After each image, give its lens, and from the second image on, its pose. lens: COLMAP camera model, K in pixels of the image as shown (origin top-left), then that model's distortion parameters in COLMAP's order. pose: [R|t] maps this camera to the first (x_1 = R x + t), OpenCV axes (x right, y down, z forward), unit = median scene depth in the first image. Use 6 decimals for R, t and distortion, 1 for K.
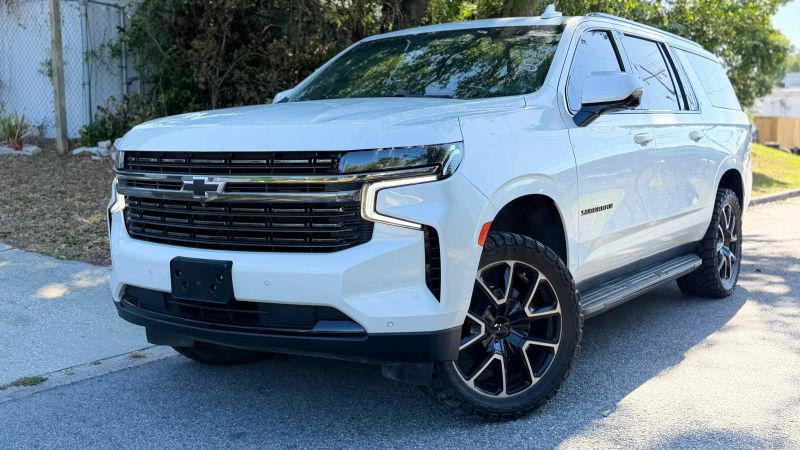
lens RADIAL K [[912.1, 0, 400.0], [0, 912.1, 225.0], [0, 0, 1]] dist [-0.011059, -0.044774]
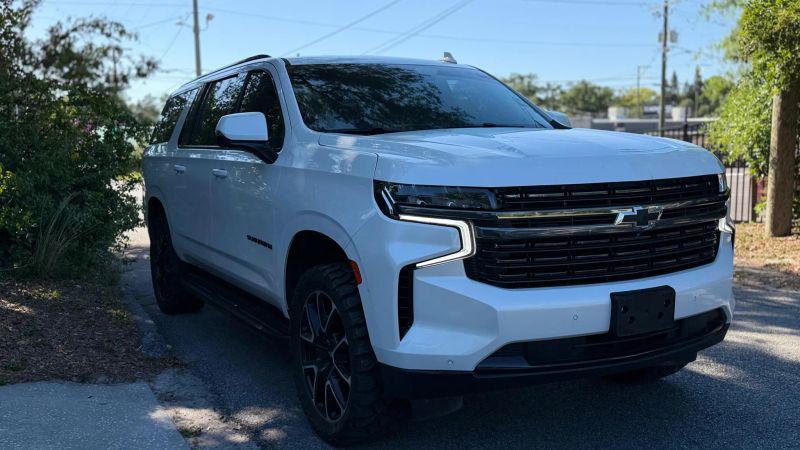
lens RADIAL K [[742.7, 0, 396.5], [0, 742.7, 227.7], [0, 0, 1]] dist [0.133530, -0.281790]
pose [[0.497895, -0.091894, 0.862355, -0.990256], [0.104041, 0.993518, 0.045801, -0.089251], [-0.860974, 0.066916, 0.504228, 0.769652]]
